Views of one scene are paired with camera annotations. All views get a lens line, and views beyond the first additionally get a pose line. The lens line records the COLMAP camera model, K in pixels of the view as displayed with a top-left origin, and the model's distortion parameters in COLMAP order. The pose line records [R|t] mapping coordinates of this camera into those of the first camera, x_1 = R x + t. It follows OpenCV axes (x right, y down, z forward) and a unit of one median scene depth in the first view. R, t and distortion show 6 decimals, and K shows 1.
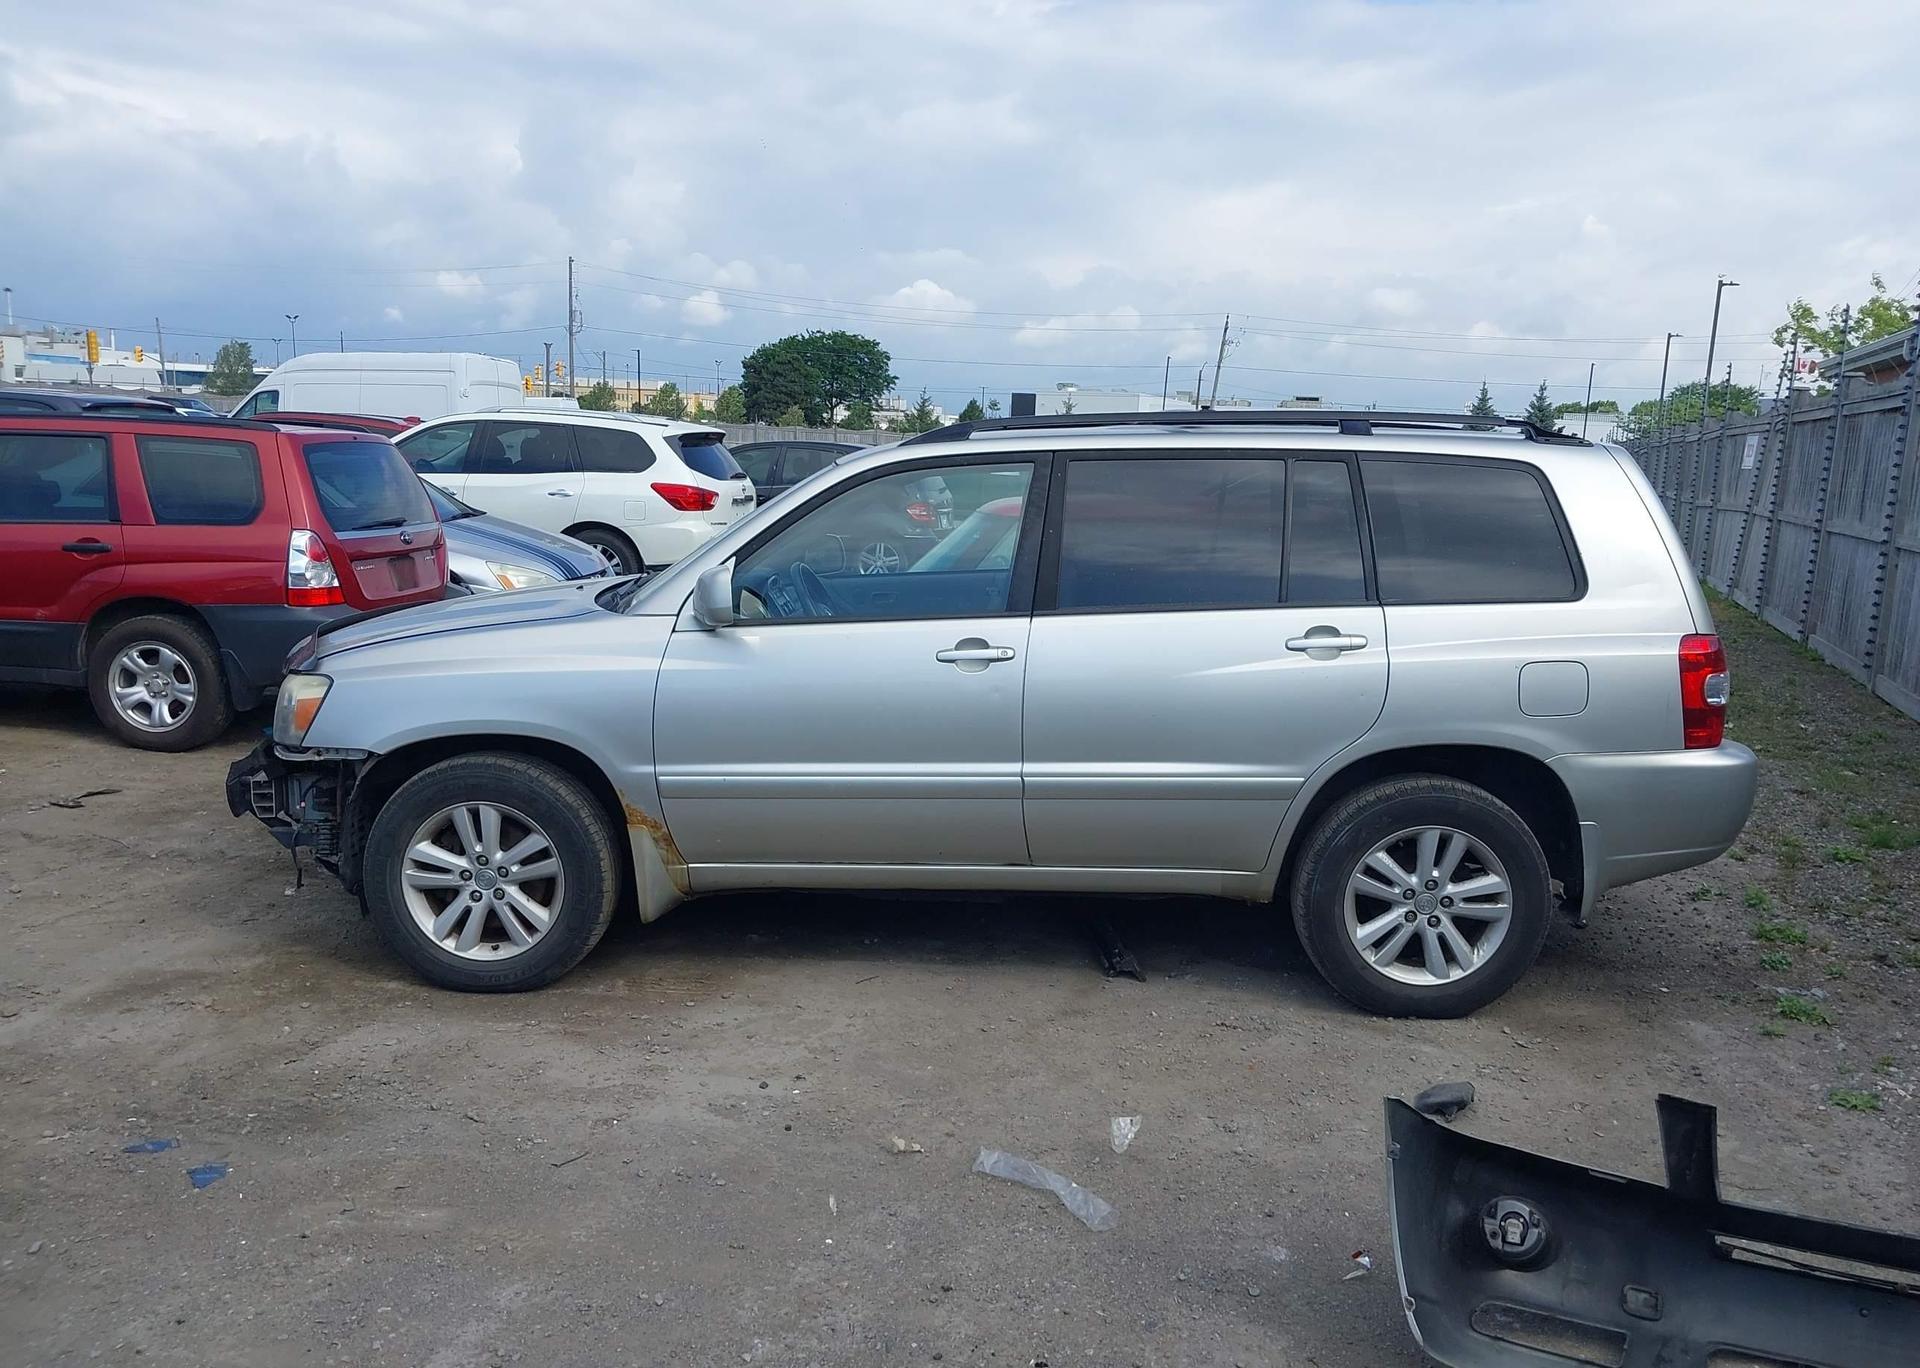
lens RADIAL K [[1509.0, 0, 1000.9], [0, 1509.0, 711.1], [0, 0, 1]] dist [0.031314, -0.046232]
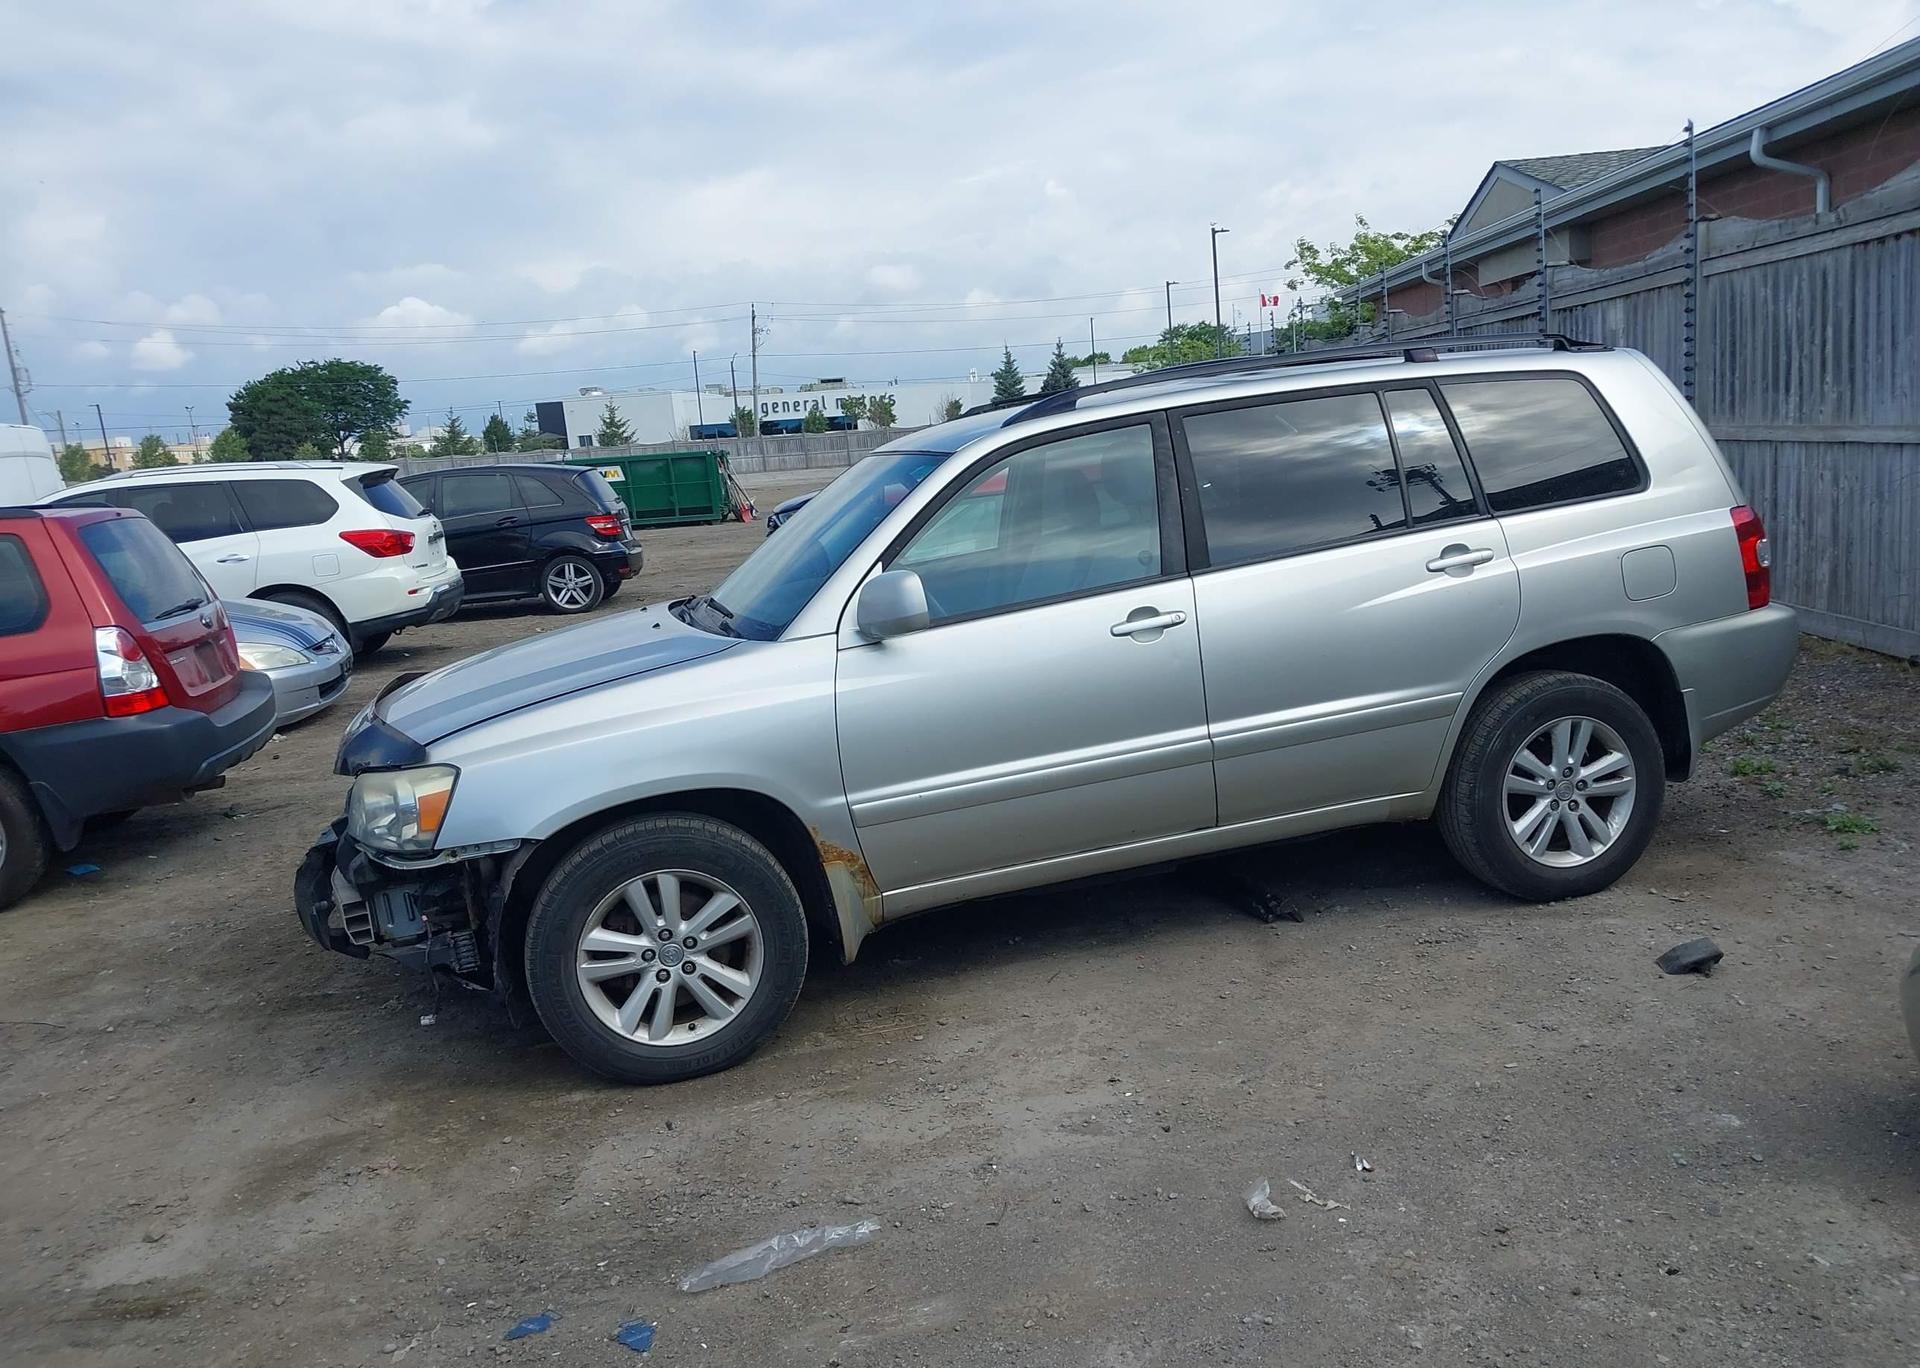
lens RADIAL K [[1509.0, 0, 1000.9], [0, 1509.0, 711.1], [0, 0, 1]] dist [0.031314, -0.046232]
pose [[0.947313, -0.167891, 0.272783, -0.375199], [0.165879, 0.985671, 0.030594, -0.026049], [-0.274011, 0.016267, 0.961589, 0.084432]]
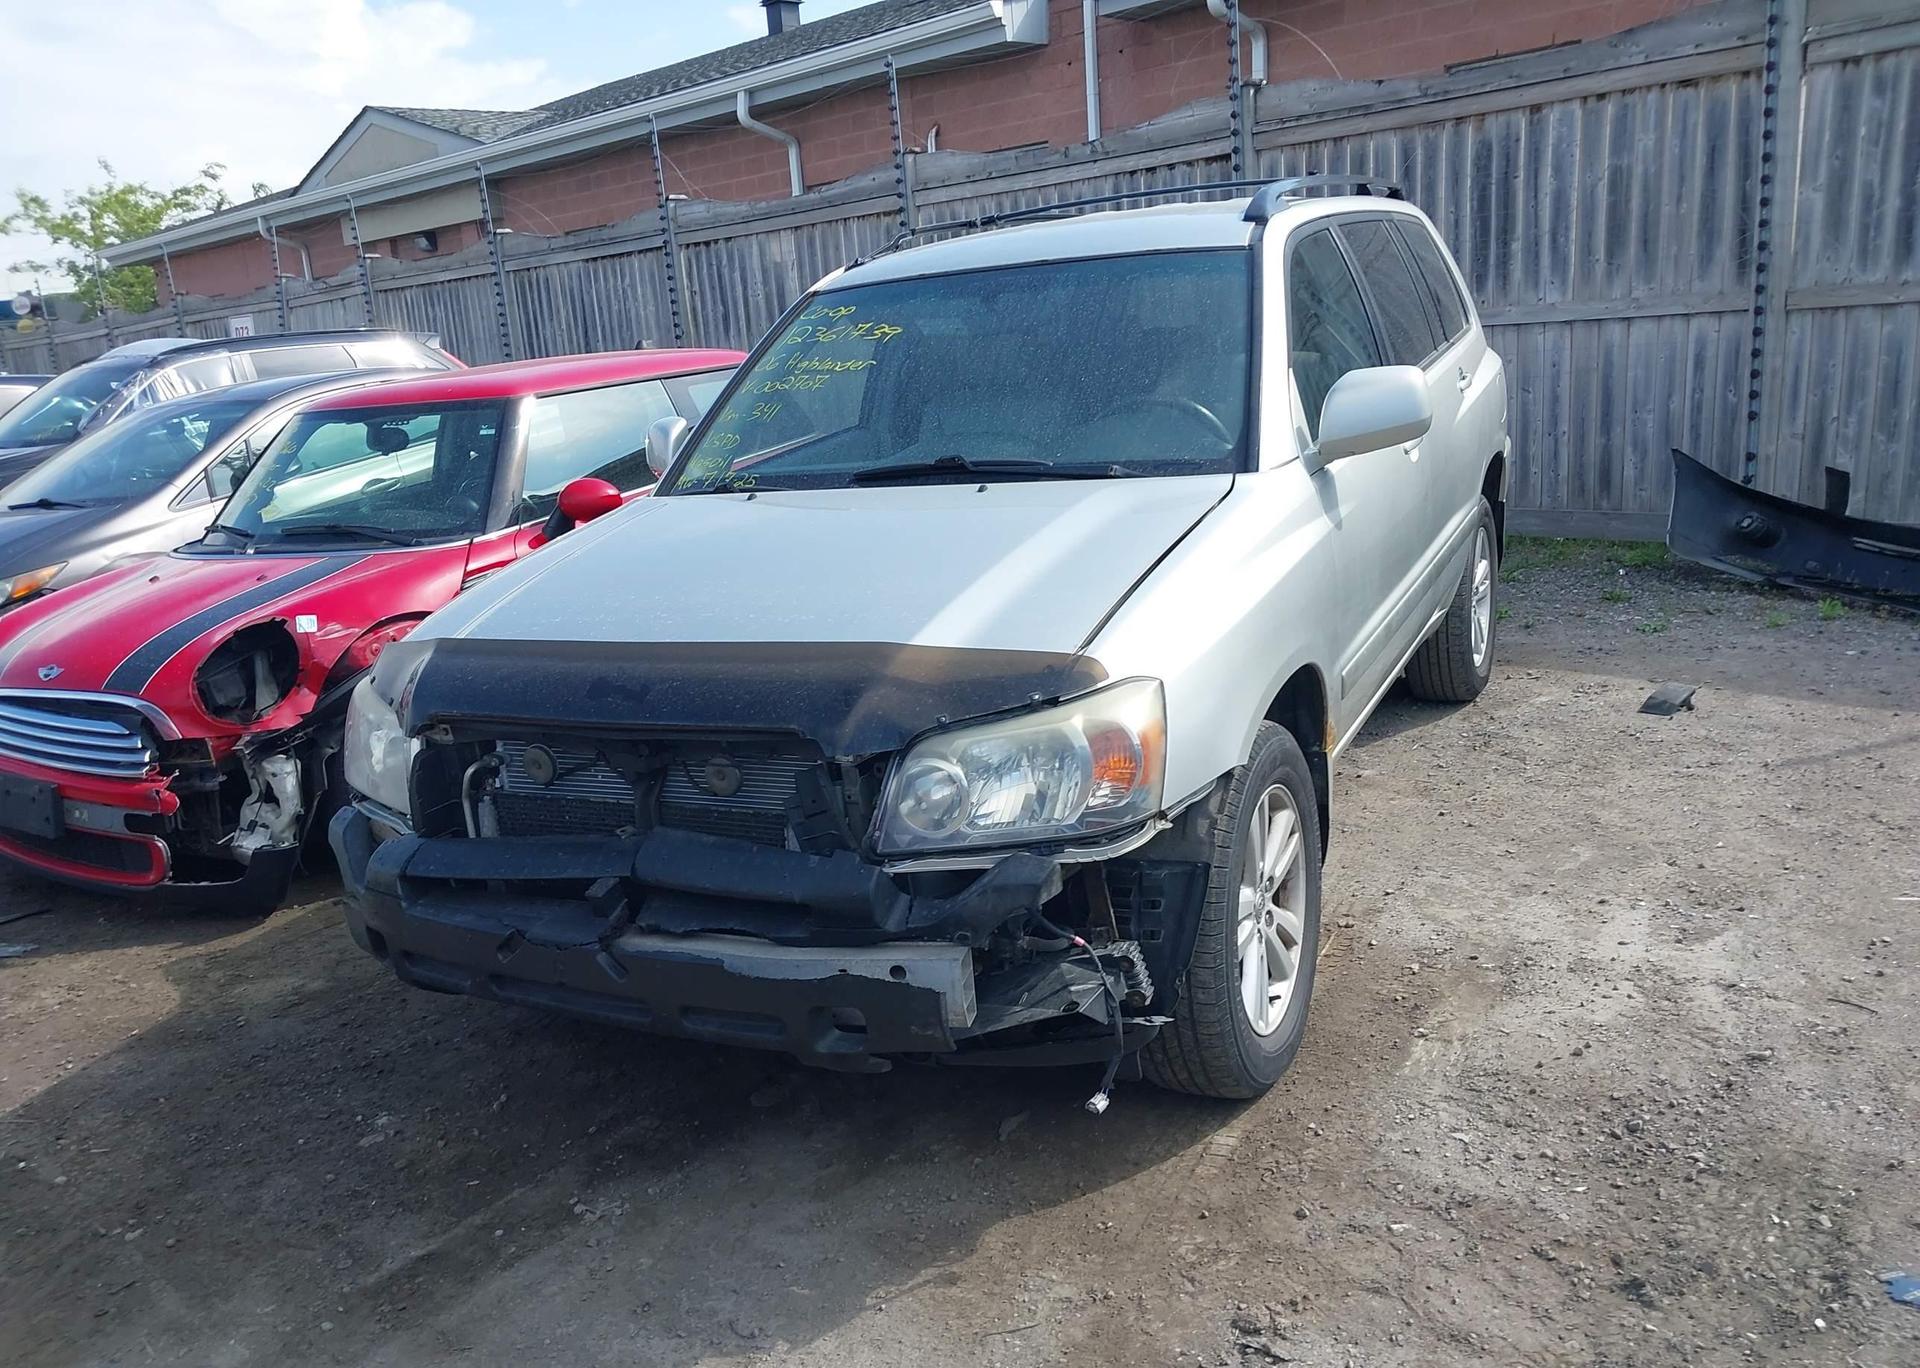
lens RADIAL K [[1509.0, 0, 1000.9], [0, 1509.0, 711.1], [0, 0, 1]] dist [0.031314, -0.046232]
pose [[0.412380, -0.309065, 0.856984, -0.921201], [0.258530, 0.941723, 0.215221, -0.140059], [-0.873559, 0.132803, 0.468250, 0.779567]]
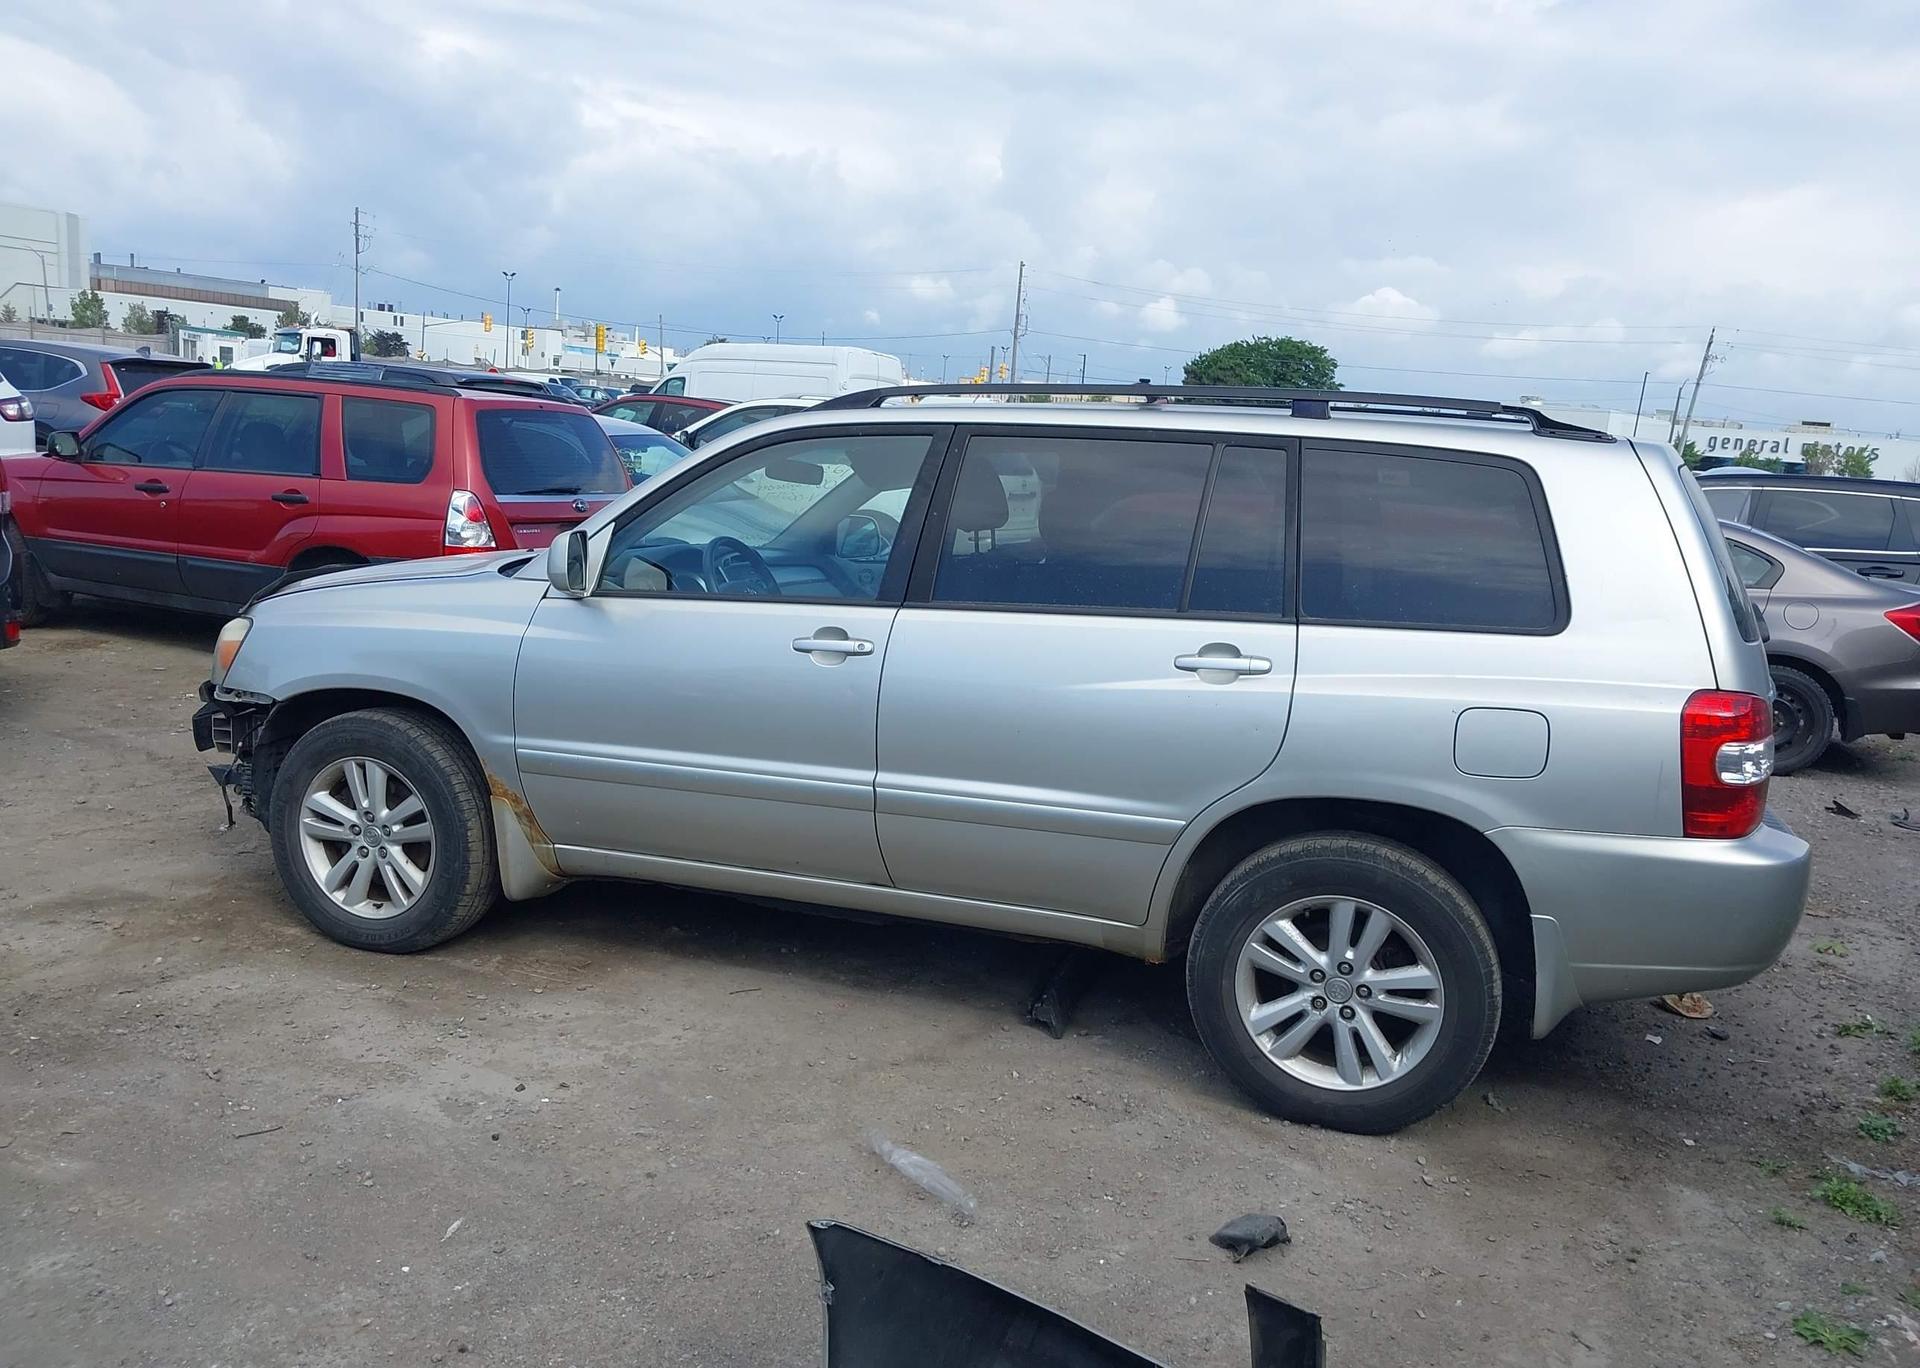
lens RADIAL K [[1509.0, 0, 1000.9], [0, 1509.0, 711.1], [0, 0, 1]] dist [0.031314, -0.046232]
pose [[0.957629, 0.086092, -0.274838, 0.318011], [-0.087342, 0.996149, 0.007710, -0.013775], [0.274443, 0.016622, 0.961460, 0.159323]]
